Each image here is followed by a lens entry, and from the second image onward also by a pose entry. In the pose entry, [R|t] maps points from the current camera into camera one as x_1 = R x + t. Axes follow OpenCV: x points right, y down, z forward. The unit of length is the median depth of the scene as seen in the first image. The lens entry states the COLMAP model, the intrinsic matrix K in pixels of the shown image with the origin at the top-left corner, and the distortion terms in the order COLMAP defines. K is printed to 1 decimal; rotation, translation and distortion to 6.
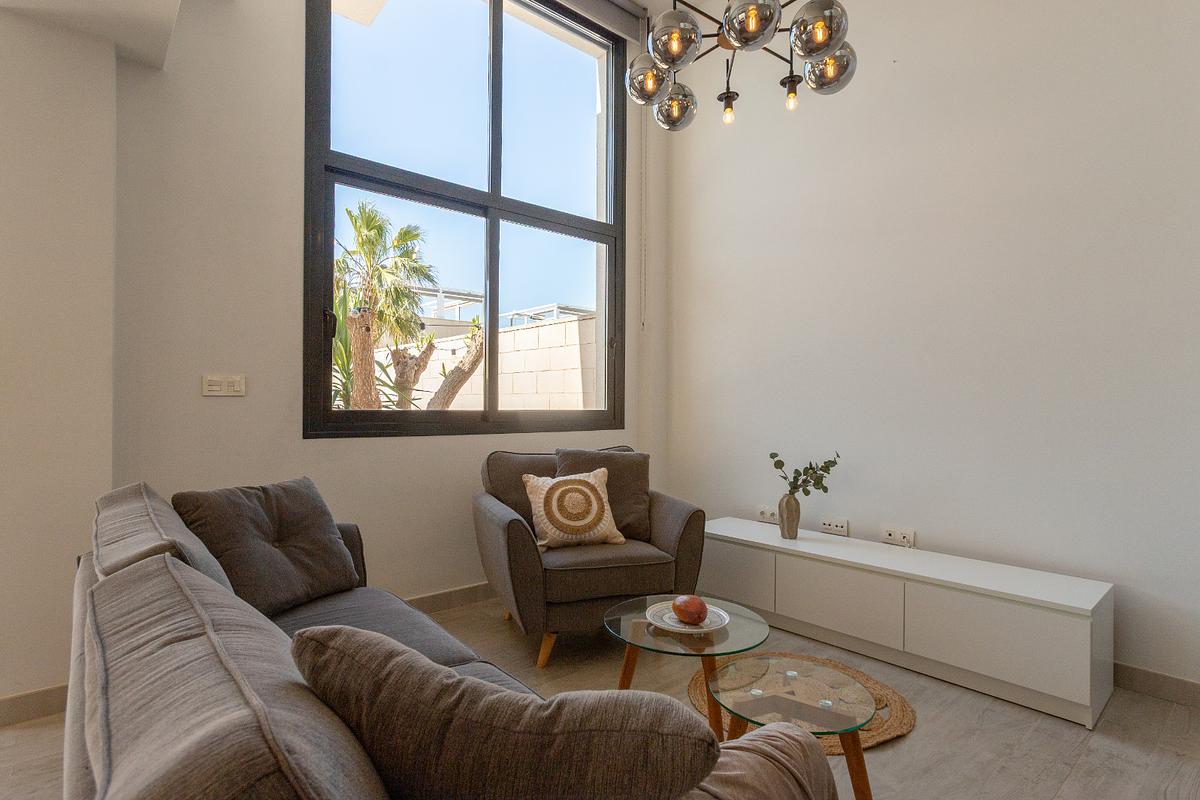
lens RADIAL K [[535.5, 0, 600.0], [0, 535.5, 400.0], [0, 0, 1]] dist [0.007080, 0.000555]
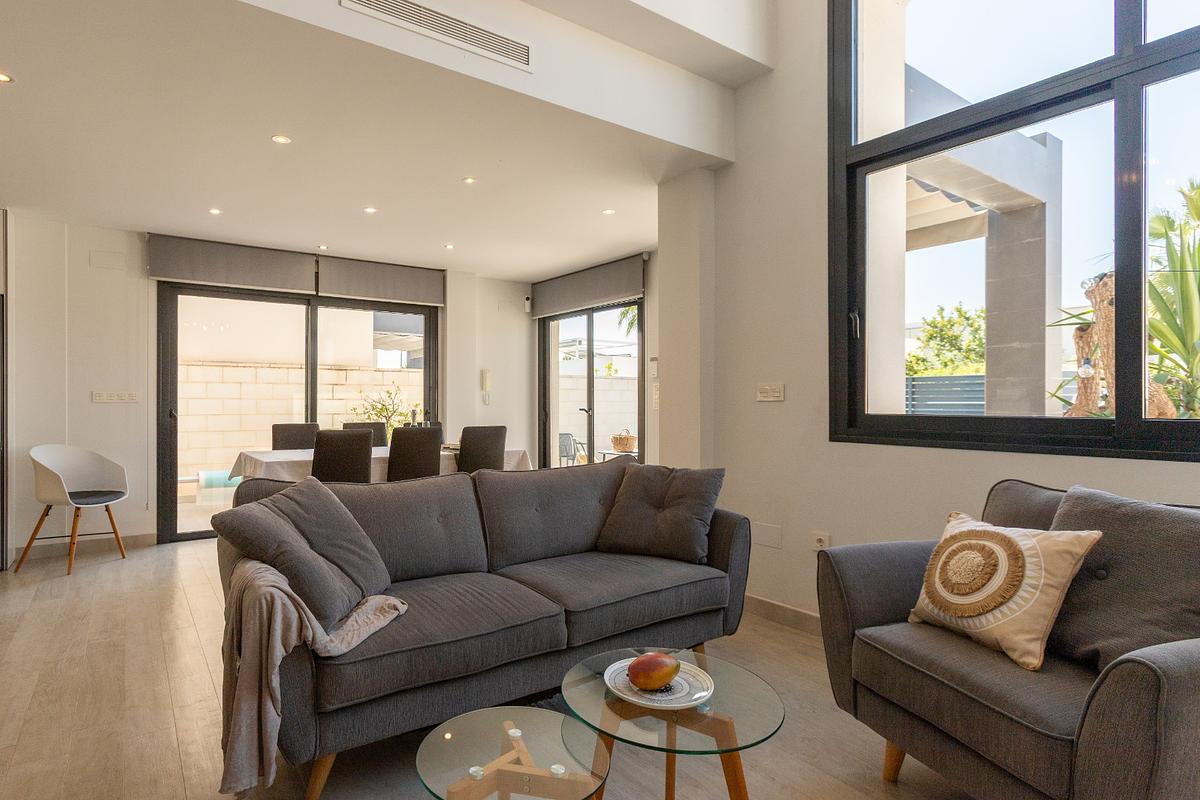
lens RADIAL K [[619.1, 0, 600.0], [0, 619.1, 400.0], [0, 0, 1]] dist [0.008381, 0.000661]
pose [[-0.001346, -0.014230, -0.999898, 0.527031], [0.006906, 0.999875, -0.014239, 0.005636], [0.999975, -0.006925, -0.001248, 0.457605]]
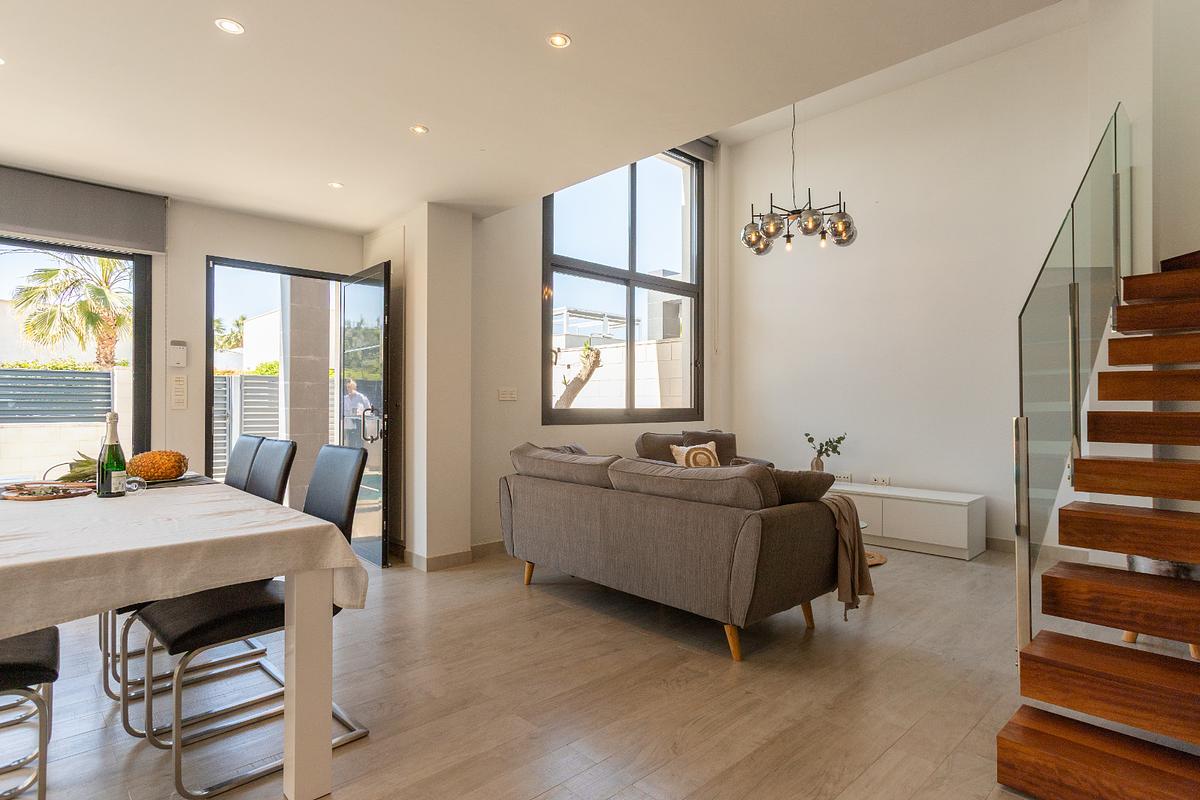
lens RADIAL K [[619.1, 0, 600.0], [0, 619.1, 400.0], [0, 0, 1]] dist [0.008381, 0.000661]
pose [[0.997515, -0.002435, 0.070414, -0.463352], [0.002414, 0.999997, 0.000375, -0.006711], [-0.070415, -0.000204, 0.997518, -0.892504]]
